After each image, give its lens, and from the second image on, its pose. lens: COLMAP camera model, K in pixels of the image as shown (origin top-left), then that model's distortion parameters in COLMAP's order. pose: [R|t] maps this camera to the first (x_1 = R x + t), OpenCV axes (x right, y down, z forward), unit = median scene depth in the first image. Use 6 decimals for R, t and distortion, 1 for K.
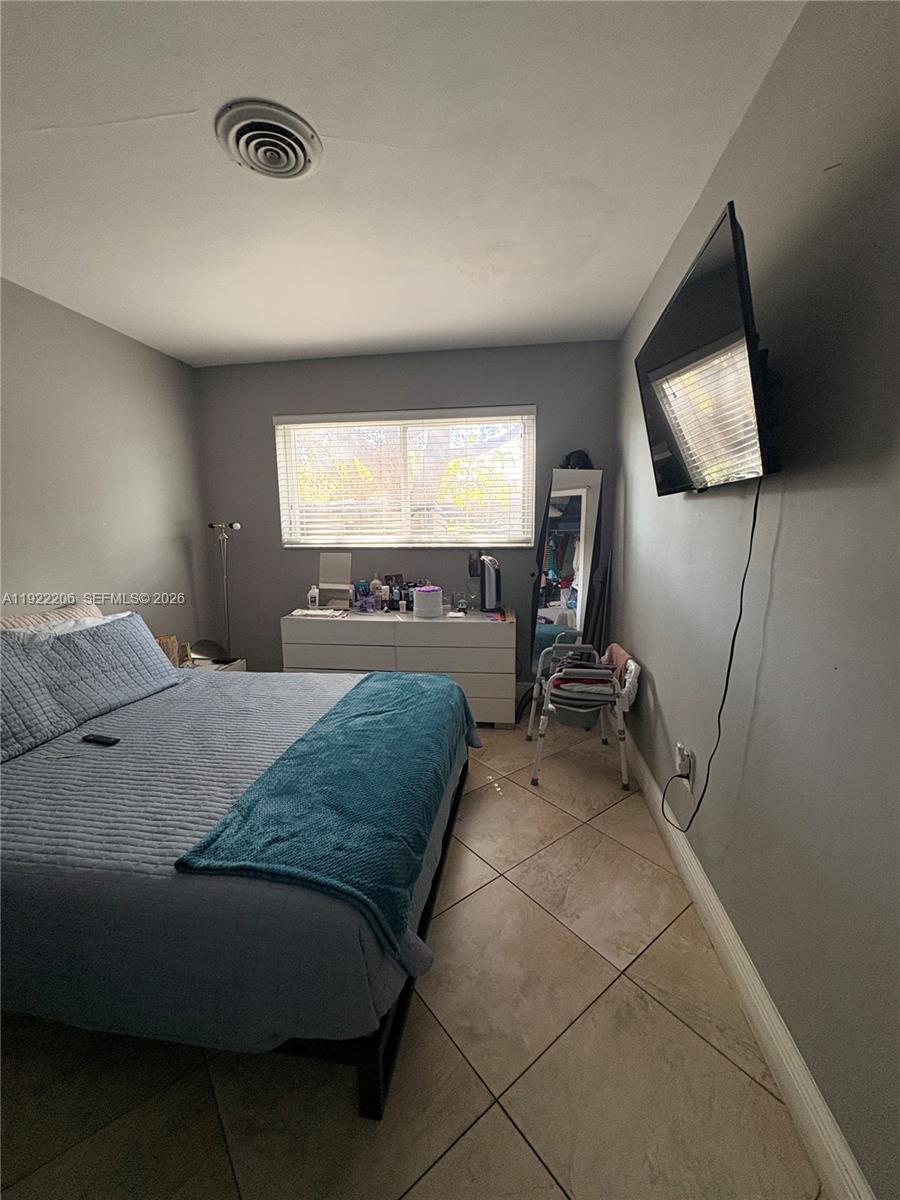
lens RADIAL K [[476.5, 0, 447.7], [0, 476.5, 603.6], [0, 0, 1]] dist [0.000449, 0.000025]
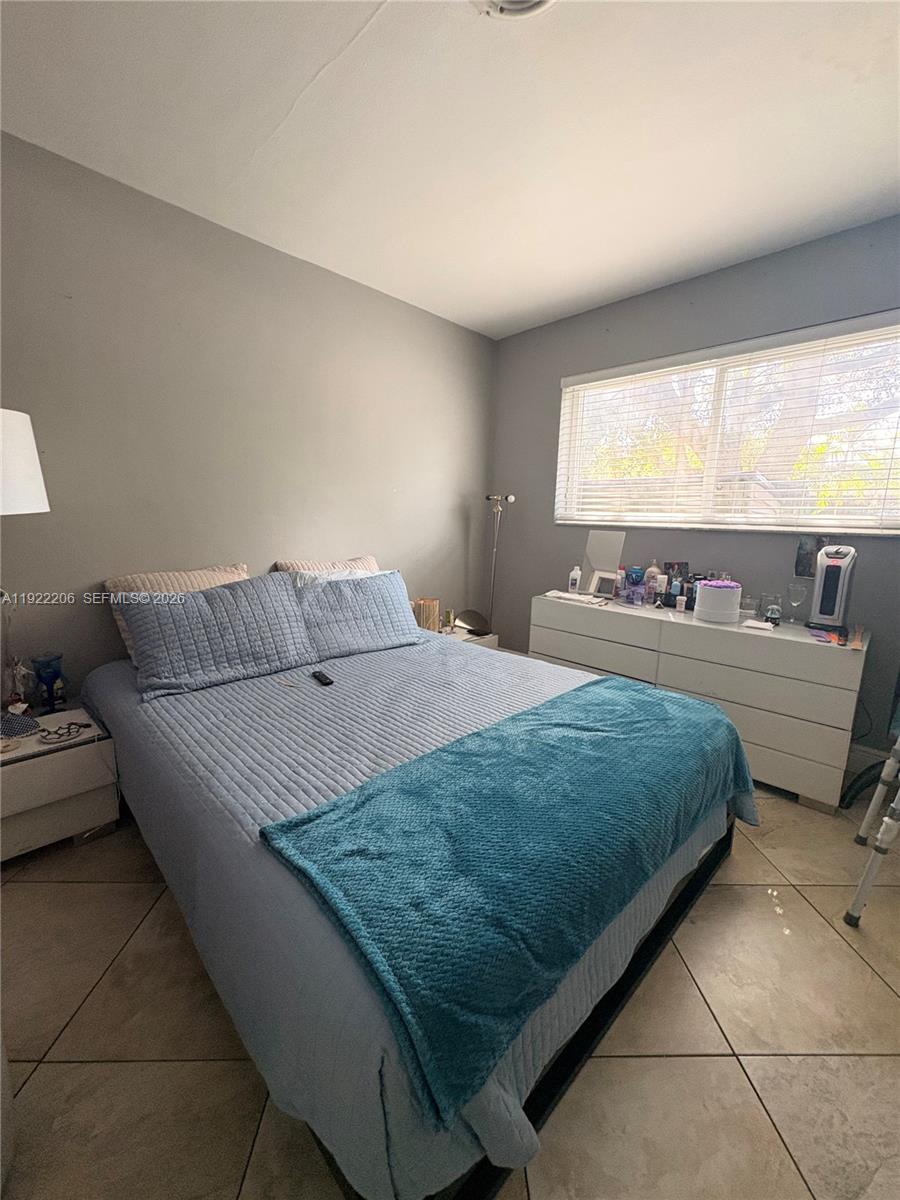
lens RADIAL K [[476.5, 0, 452.1], [0, 476.5, 600.6], [0, 0, 1]] dist [0.000449, 0.000025]
pose [[0.805465, 0.134982, -0.577067, 0.072132], [-0.131769, 0.990133, 0.047680, 0.018894], [0.577809, 0.037636, 0.815304, 0.218662]]
